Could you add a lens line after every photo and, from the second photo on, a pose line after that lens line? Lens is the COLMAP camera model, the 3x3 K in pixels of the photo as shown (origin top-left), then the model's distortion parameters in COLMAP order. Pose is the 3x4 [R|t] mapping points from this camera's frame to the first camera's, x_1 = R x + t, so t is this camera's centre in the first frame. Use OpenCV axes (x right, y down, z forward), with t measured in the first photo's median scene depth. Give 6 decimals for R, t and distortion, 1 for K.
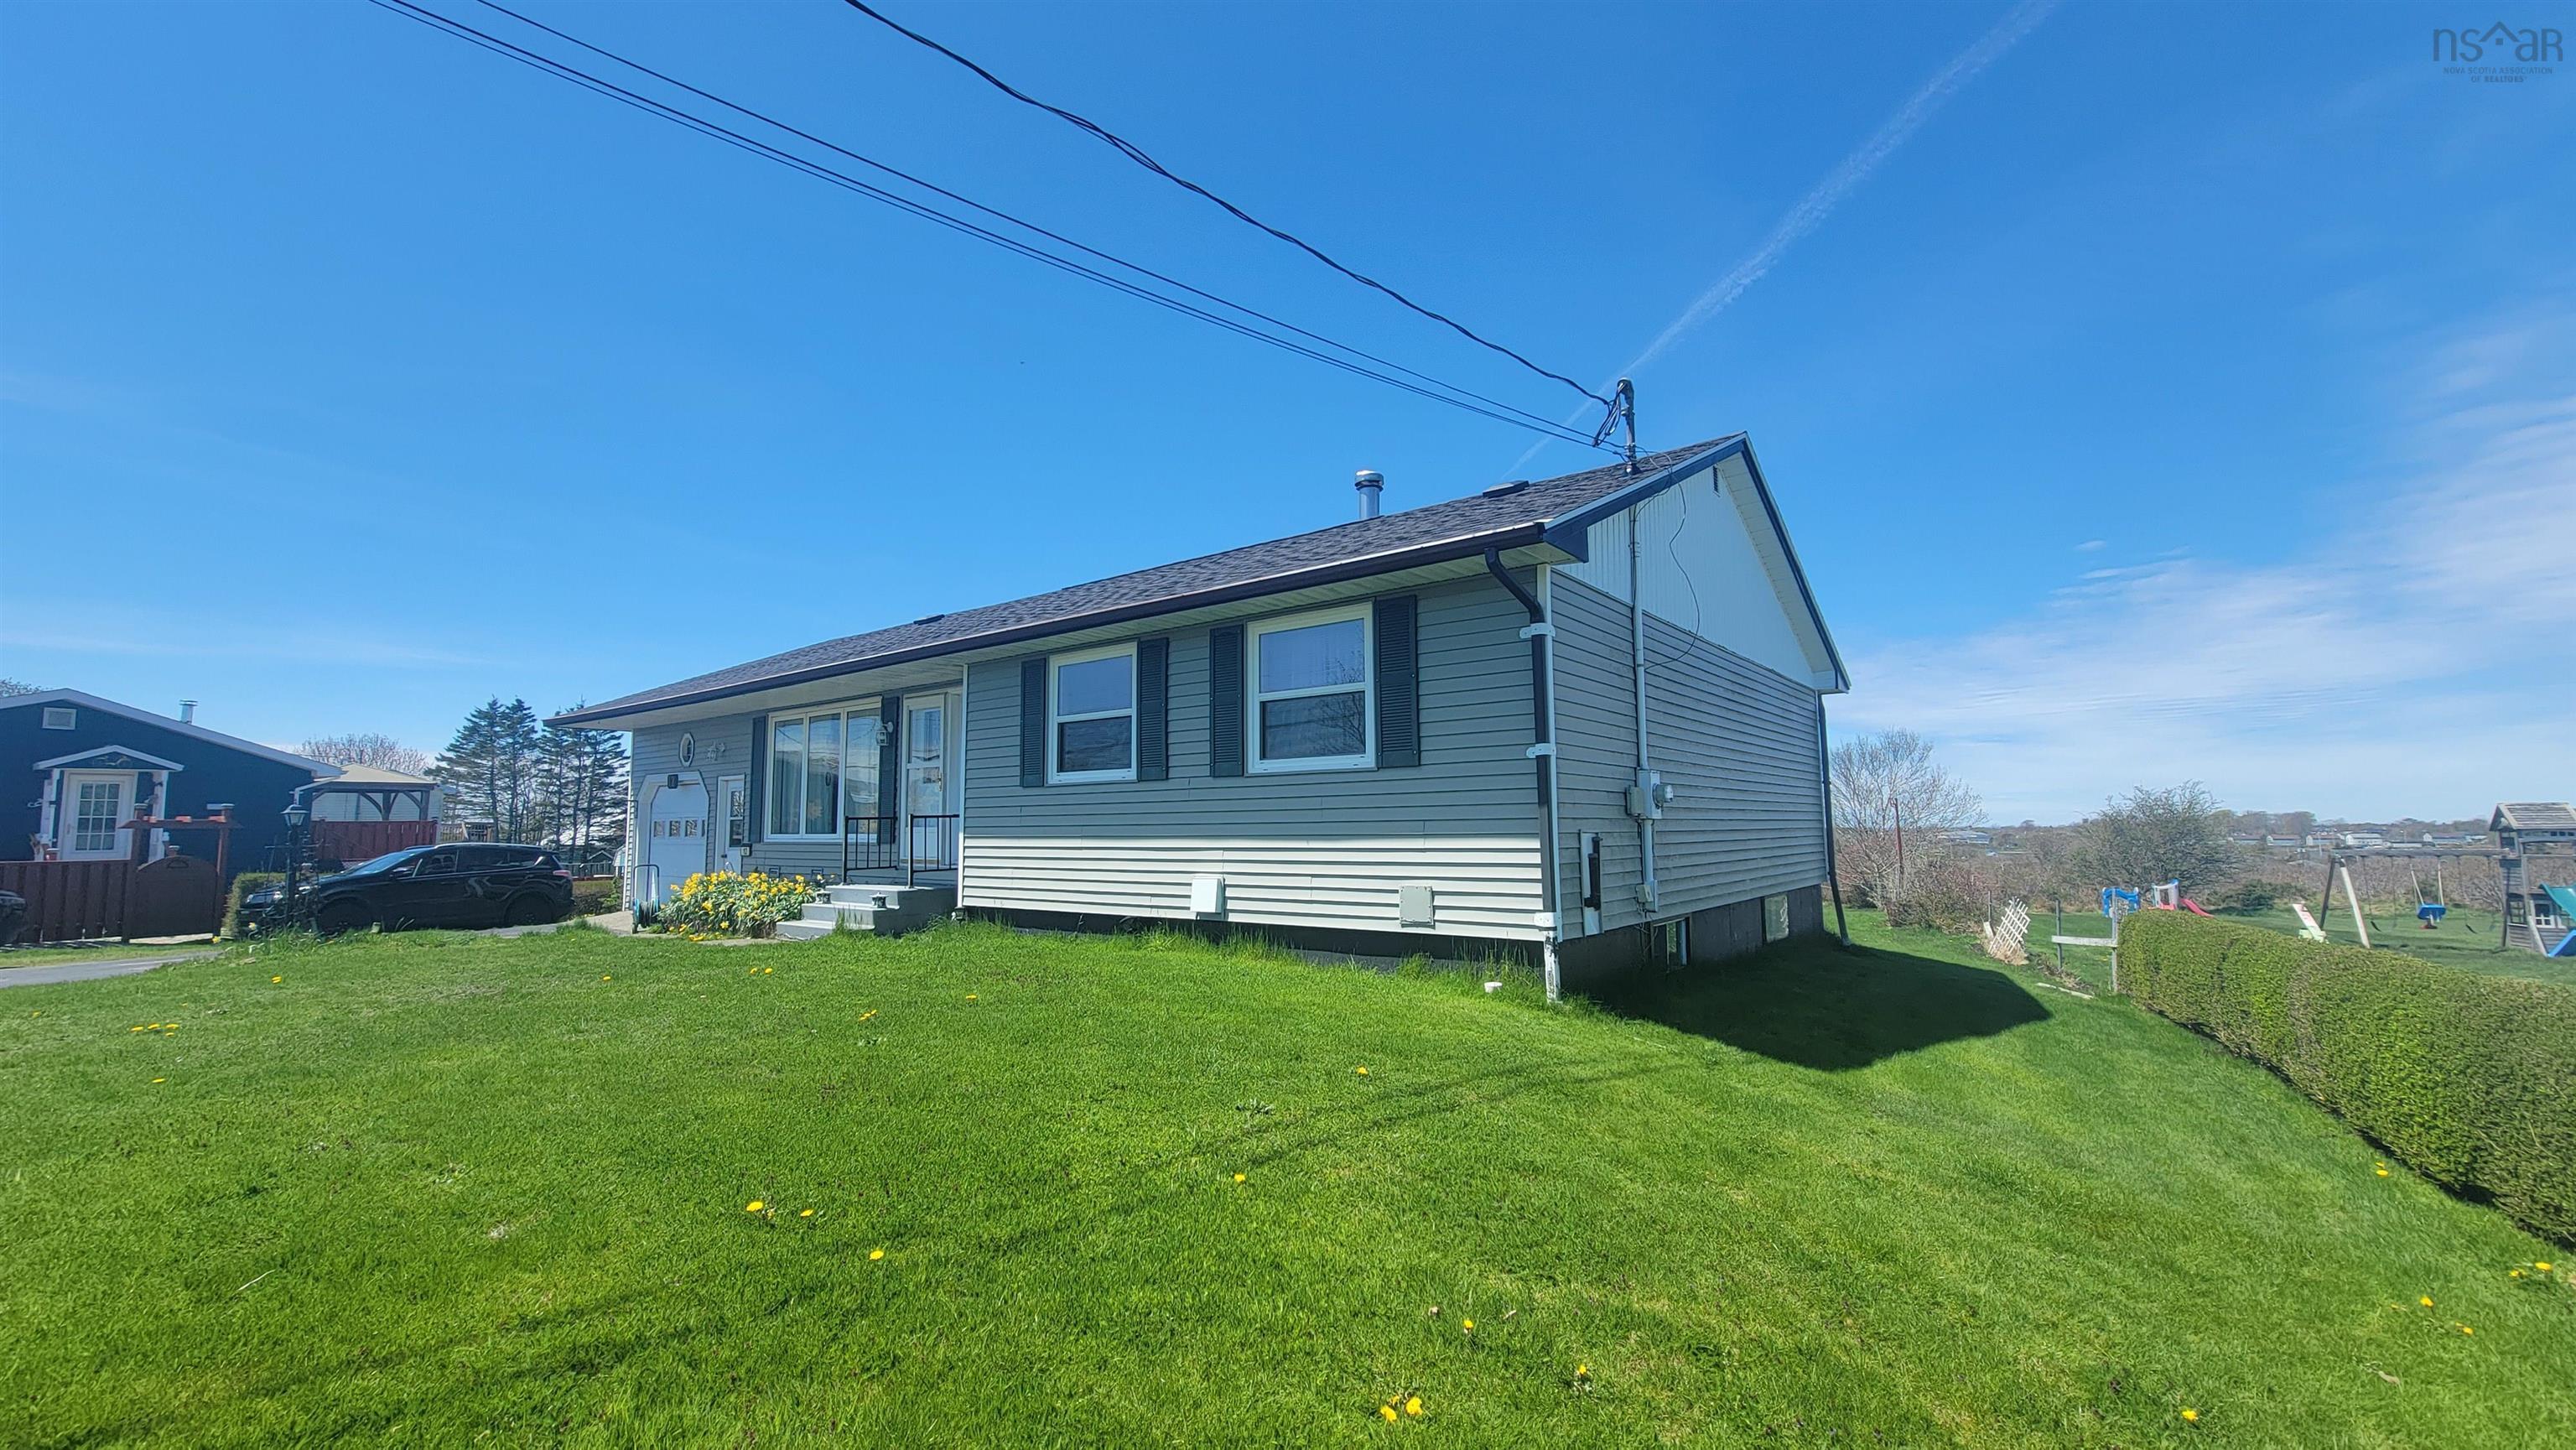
lens RADIAL K [[1045.8, 0, 1294.3], [0, 1045.8, 726.9], [0, 0, 1]] dist [-0.003617, 0.001572]
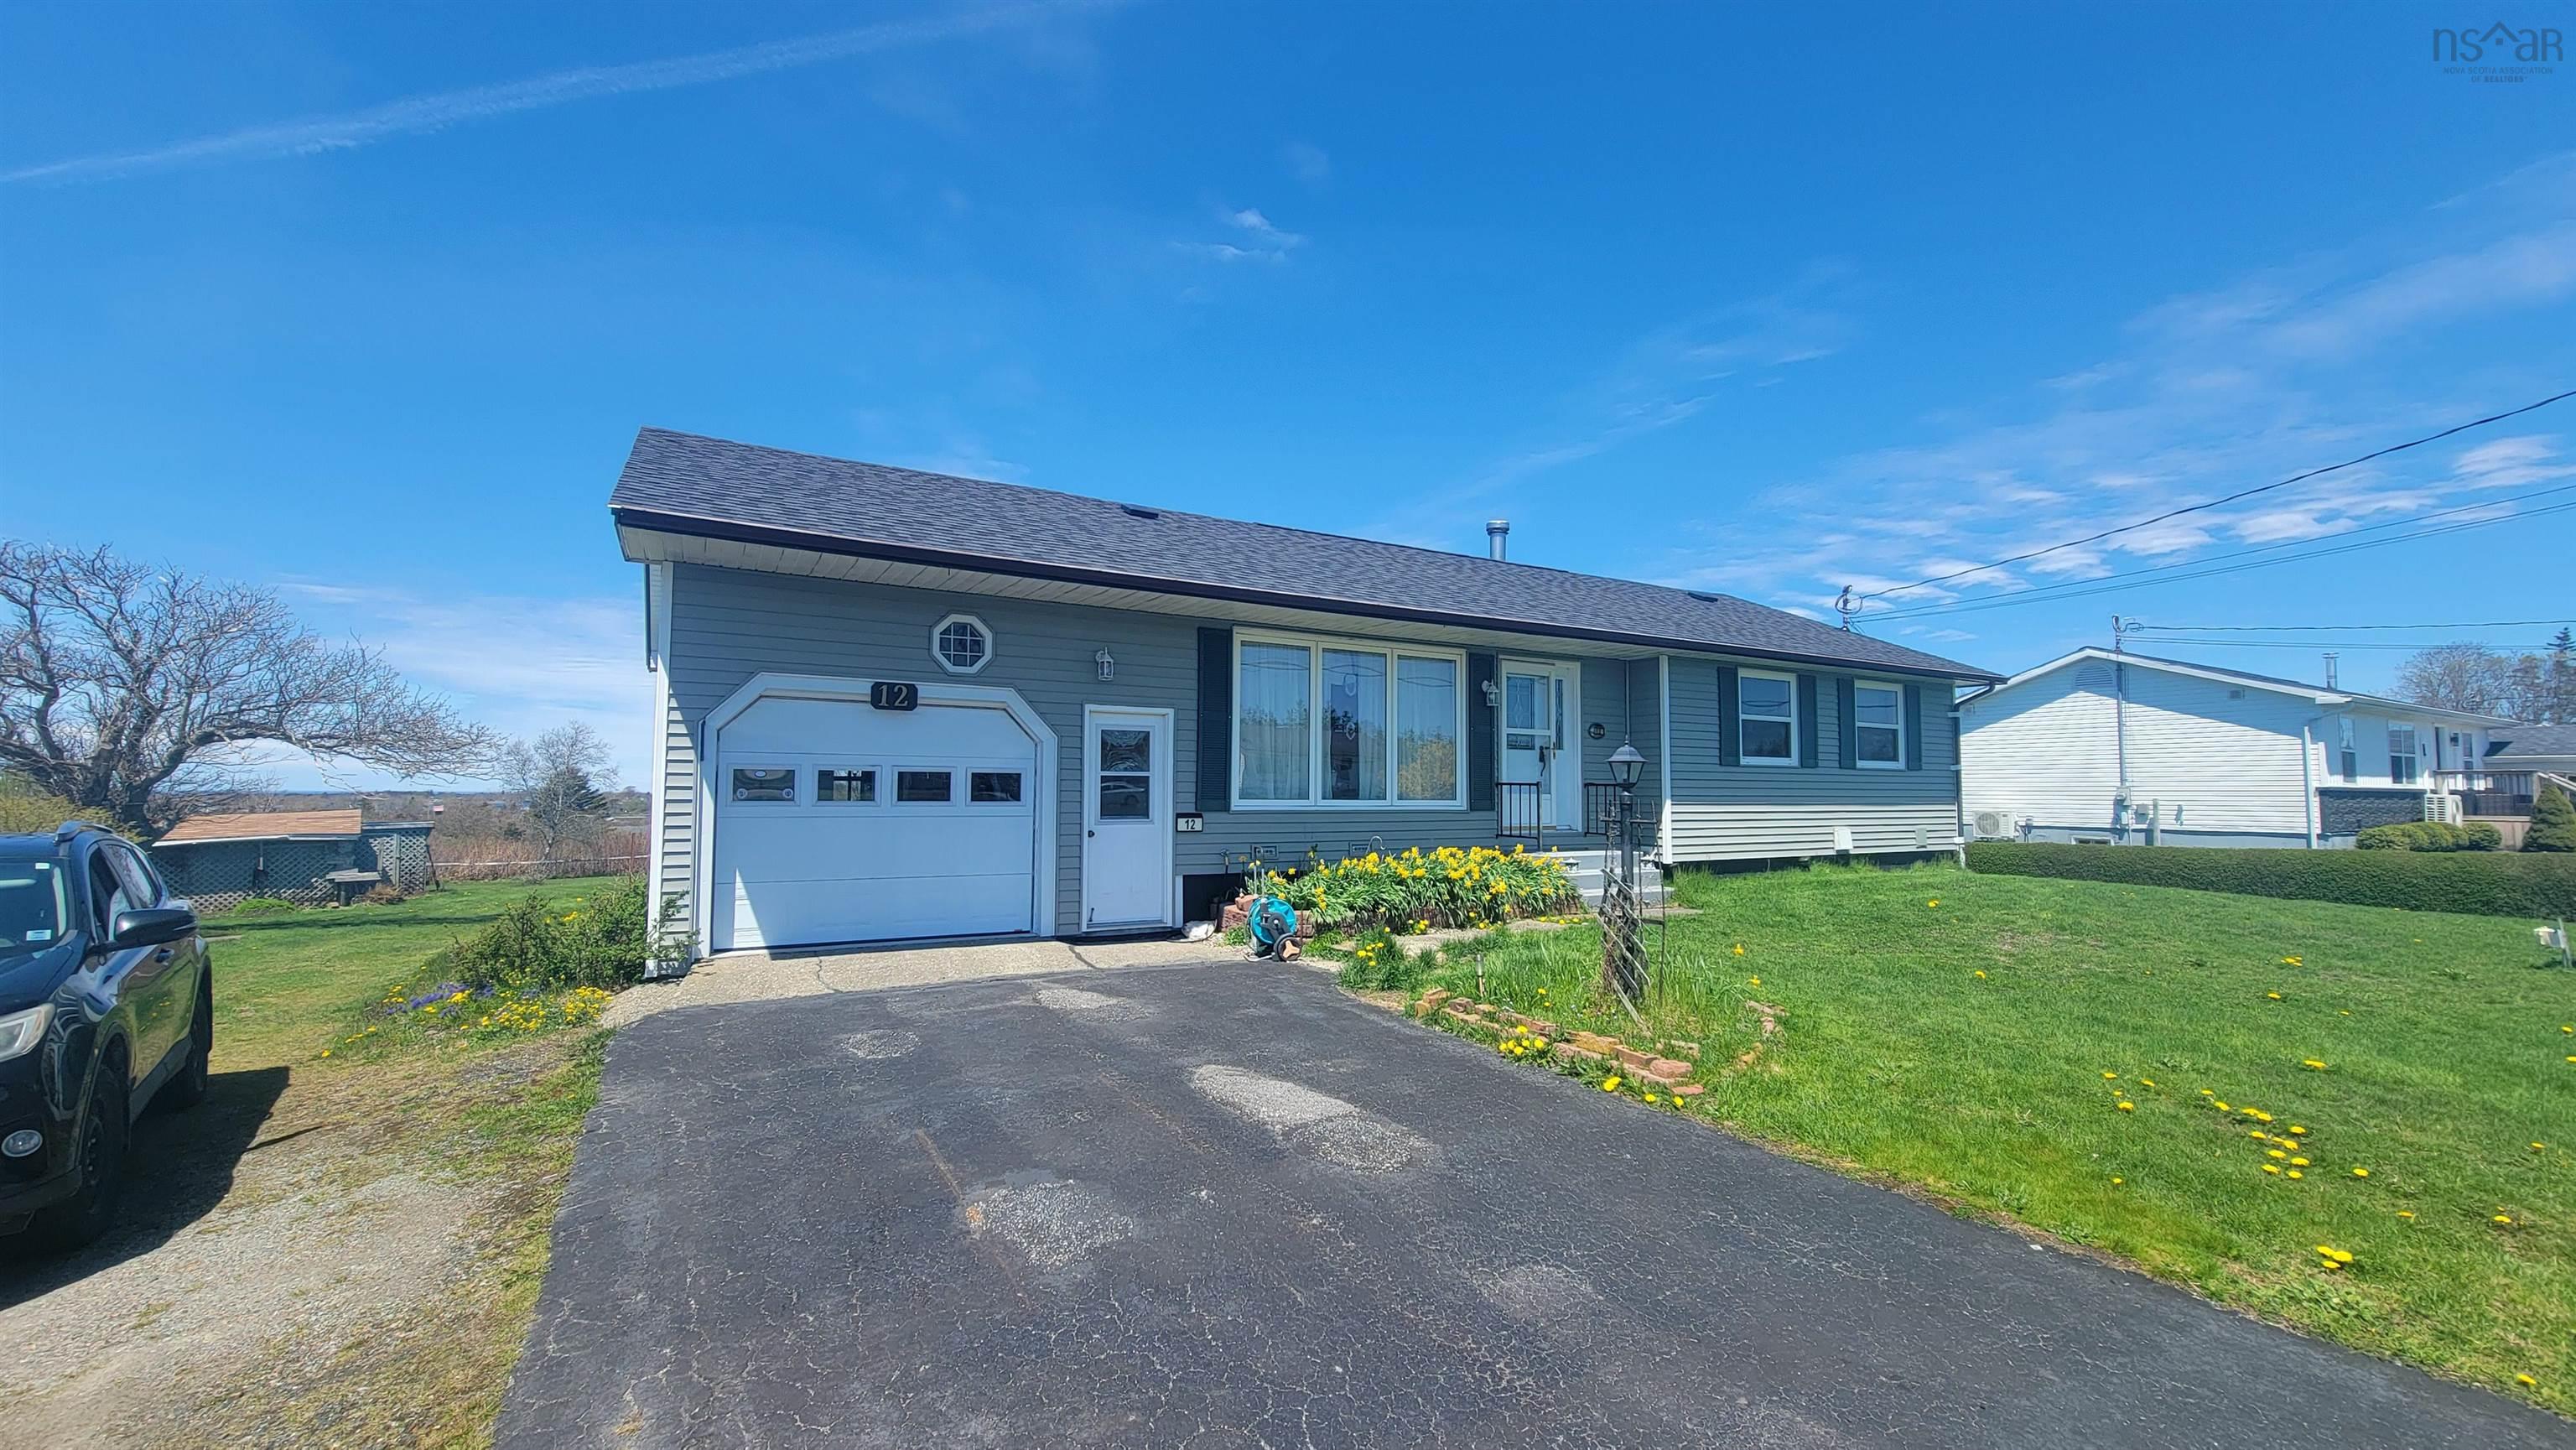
lens RADIAL K [[1045.8, 0, 1294.3], [0, 1045.8, 726.9], [0, 0, 1]] dist [-0.003617, 0.001572]
pose [[0.365600, 0.069721, 0.928157, -1.794689], [-0.099211, 0.994429, -0.035620, 0.118037], [-0.925469, -0.079060, 0.370480, 1.104579]]
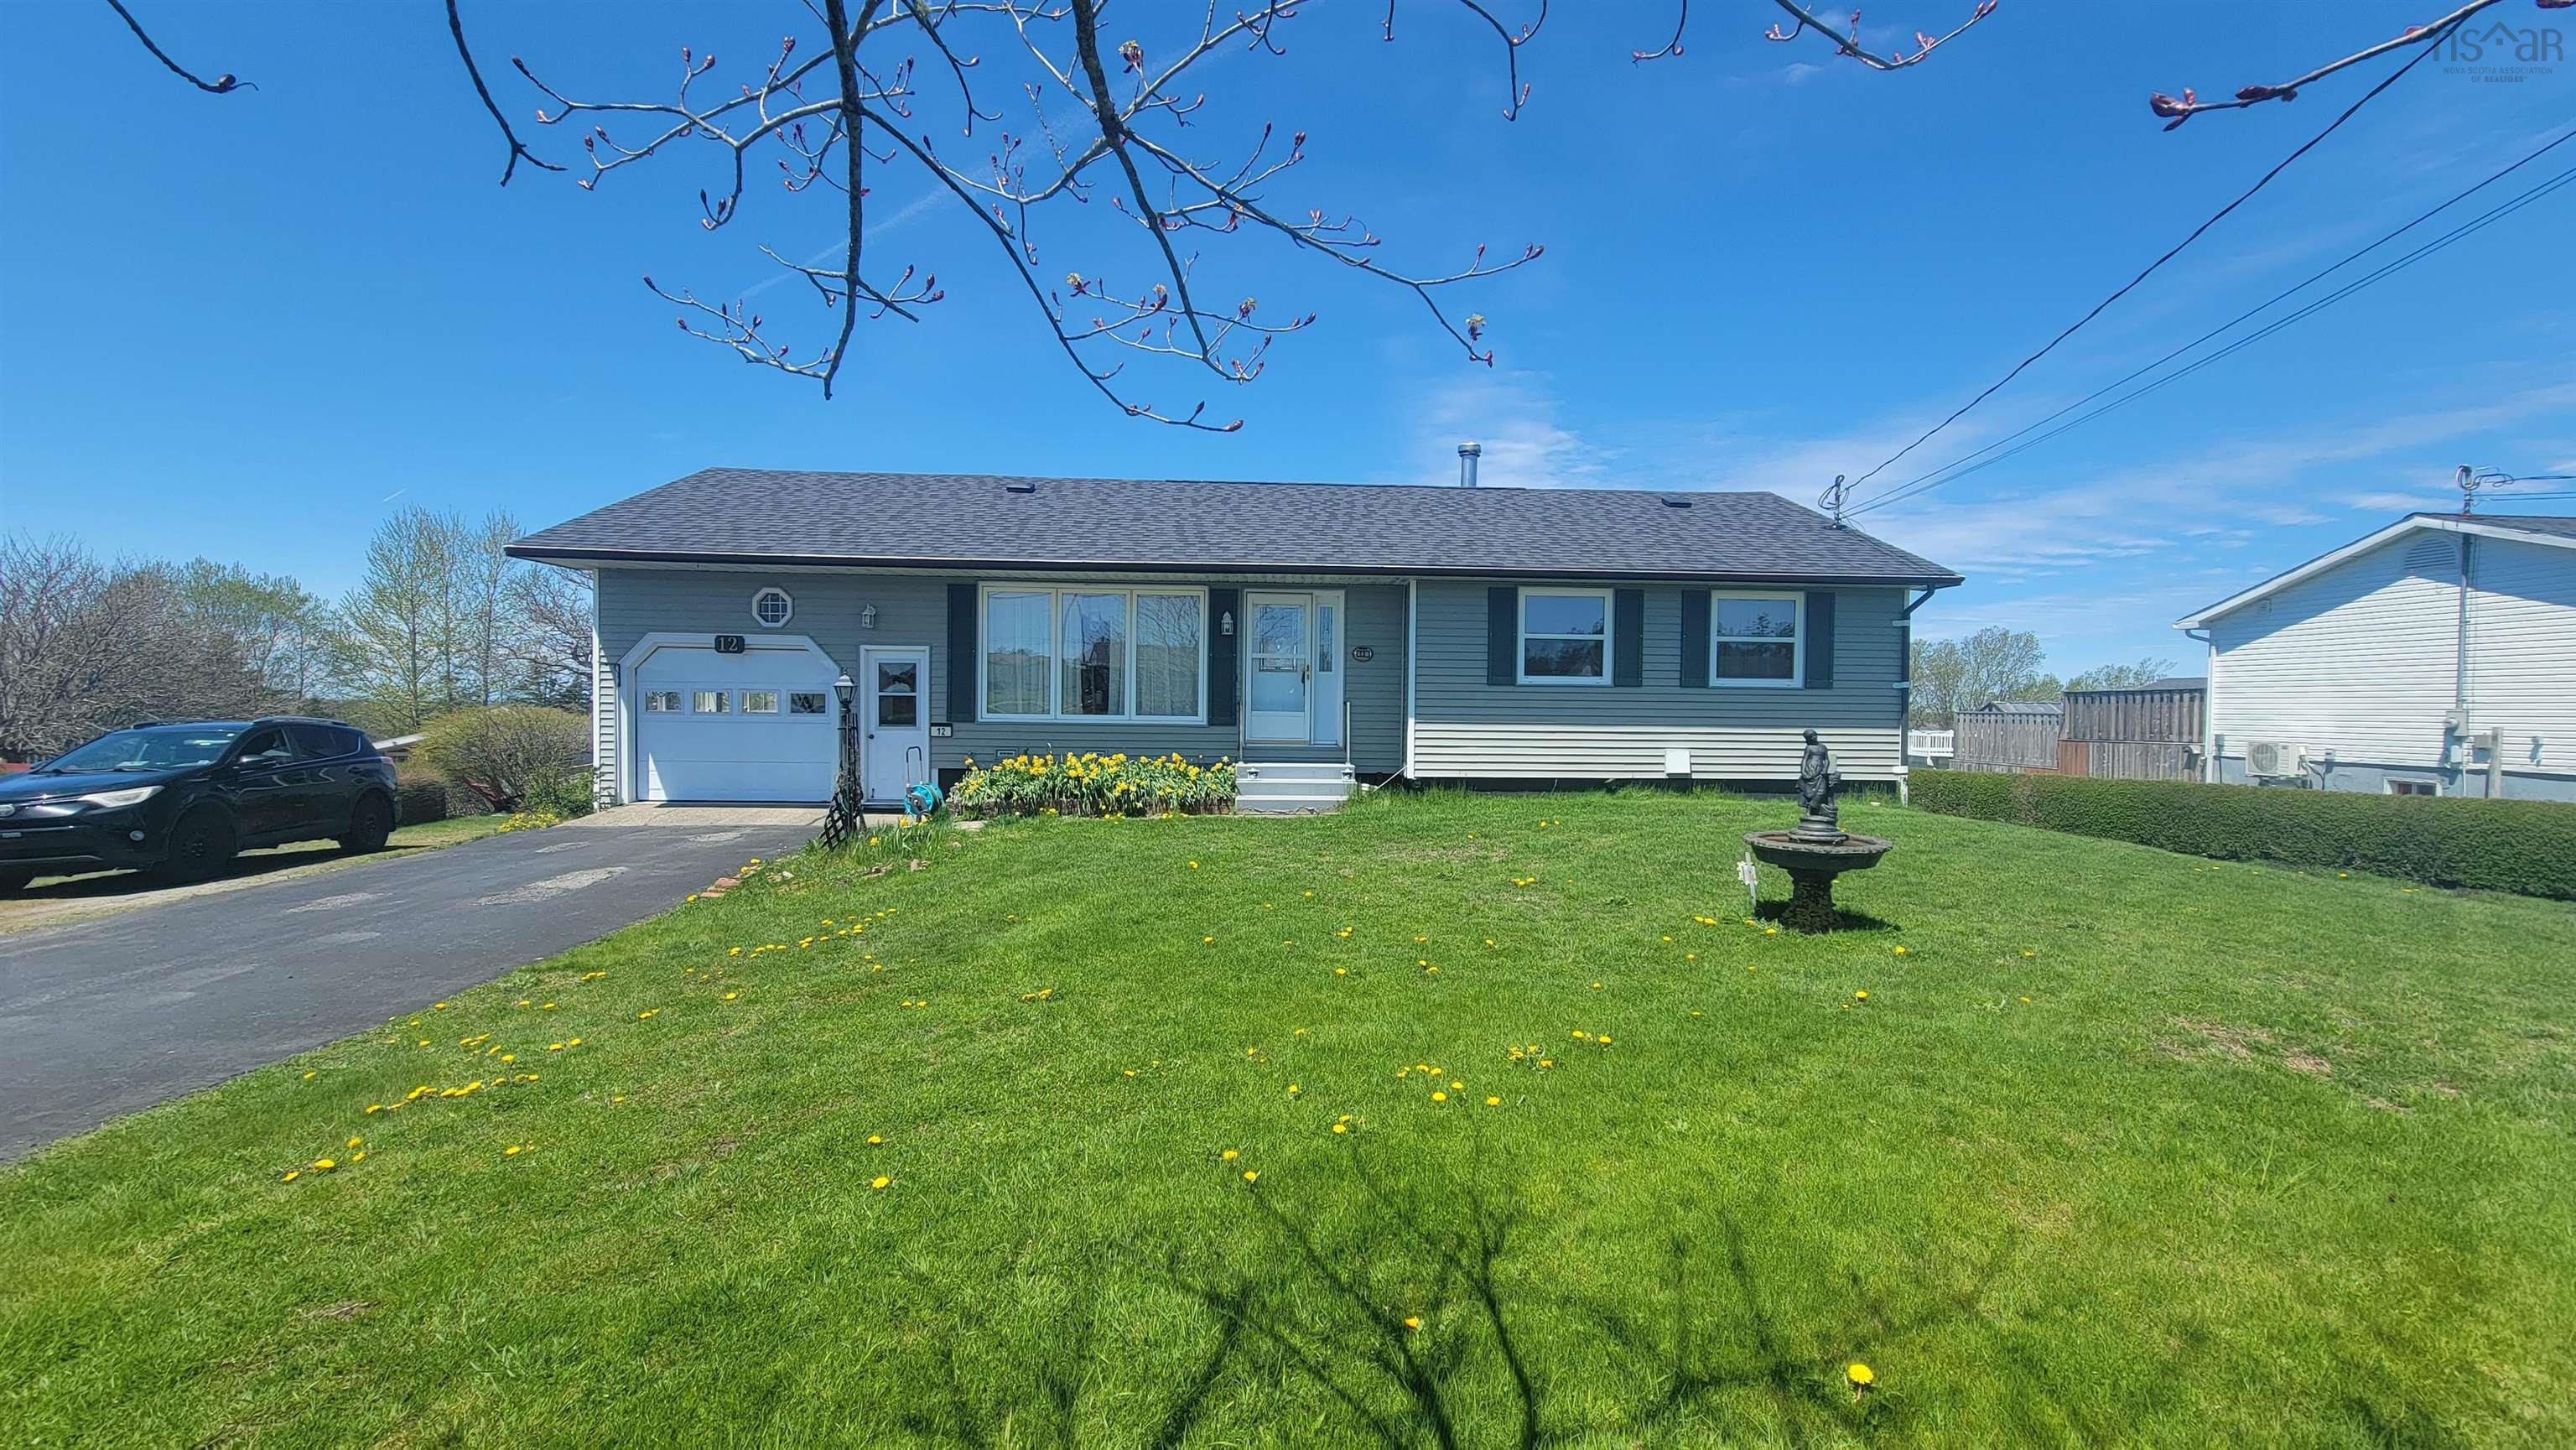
lens RADIAL K [[1045.8, 0, 1294.3], [0, 1045.8, 726.9], [0, 0, 1]] dist [-0.003617, 0.001572]
pose [[0.756506, 0.007318, 0.653946, -1.412710], [-0.081838, 0.993137, 0.083559, 0.022283], [-0.648846, -0.116730, 0.751913, 0.184953]]
